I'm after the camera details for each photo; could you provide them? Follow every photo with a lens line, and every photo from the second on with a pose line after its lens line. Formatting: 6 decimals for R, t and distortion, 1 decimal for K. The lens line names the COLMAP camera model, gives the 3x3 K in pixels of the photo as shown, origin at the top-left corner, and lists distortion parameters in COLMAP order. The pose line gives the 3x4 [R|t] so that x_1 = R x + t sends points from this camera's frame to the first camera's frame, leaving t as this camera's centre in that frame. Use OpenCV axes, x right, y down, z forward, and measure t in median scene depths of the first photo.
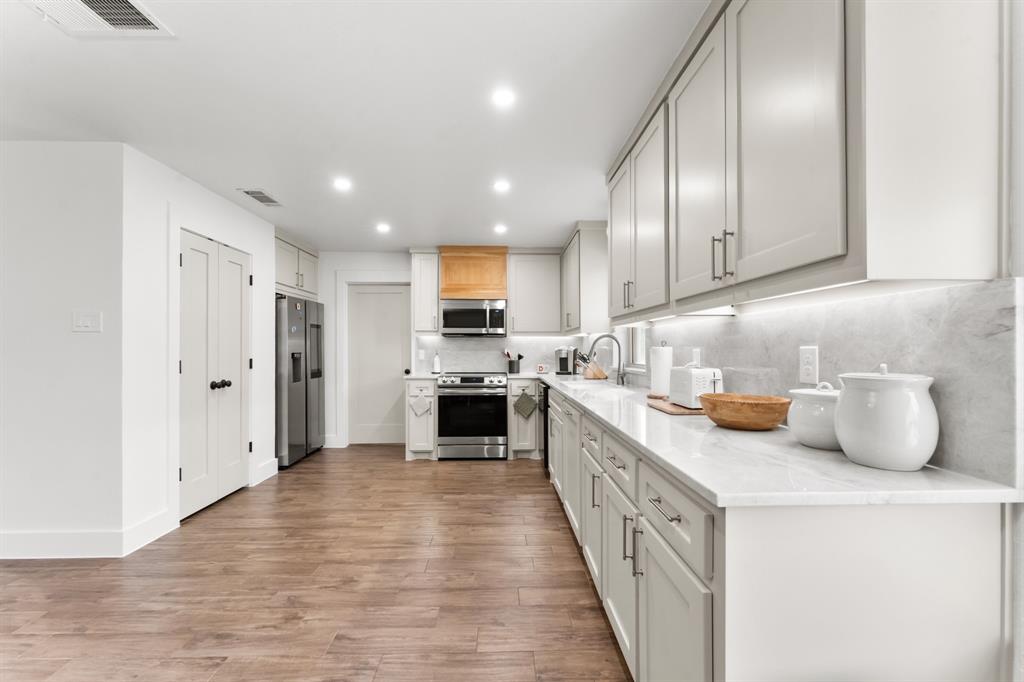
lens RADIAL K [[413.1, 0, 512.0], [0, 413.1, 341.0], [0, 0, 1]] dist [0.000476, -0.000048]
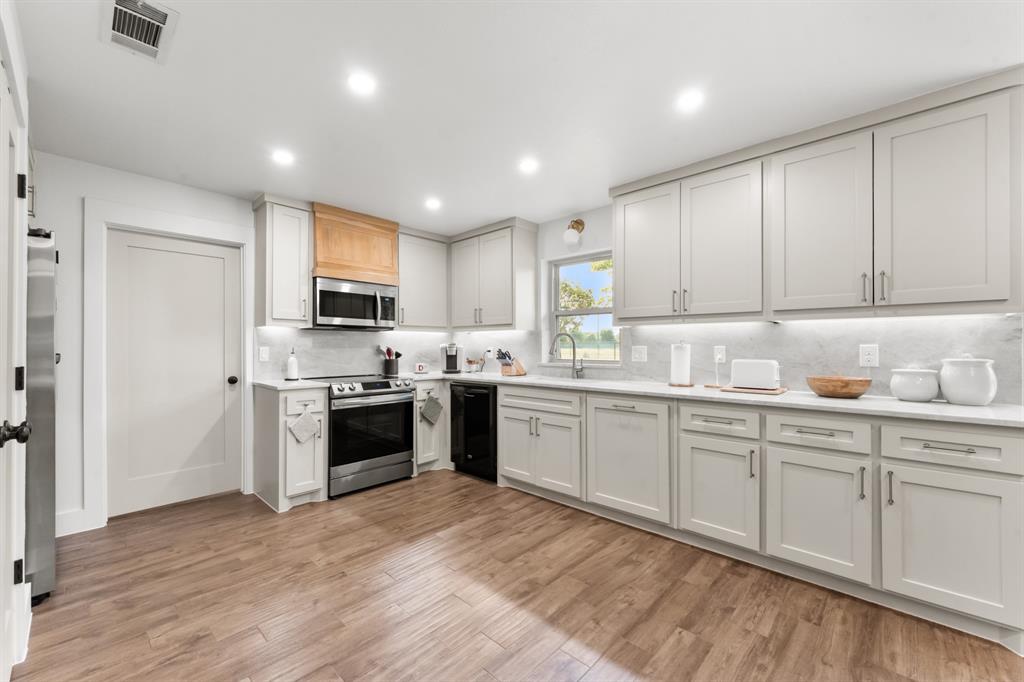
lens RADIAL K [[410.3, 0, 512.9], [0, 410.3, 337.1], [0, 0, 1]] dist [-0.001422, -0.000181]
pose [[0.700152, 0.017192, 0.713787, -0.468896], [-0.015318, 0.999842, -0.009057, 0.006050], [-0.713830, -0.004592, 0.700304, 0.270014]]
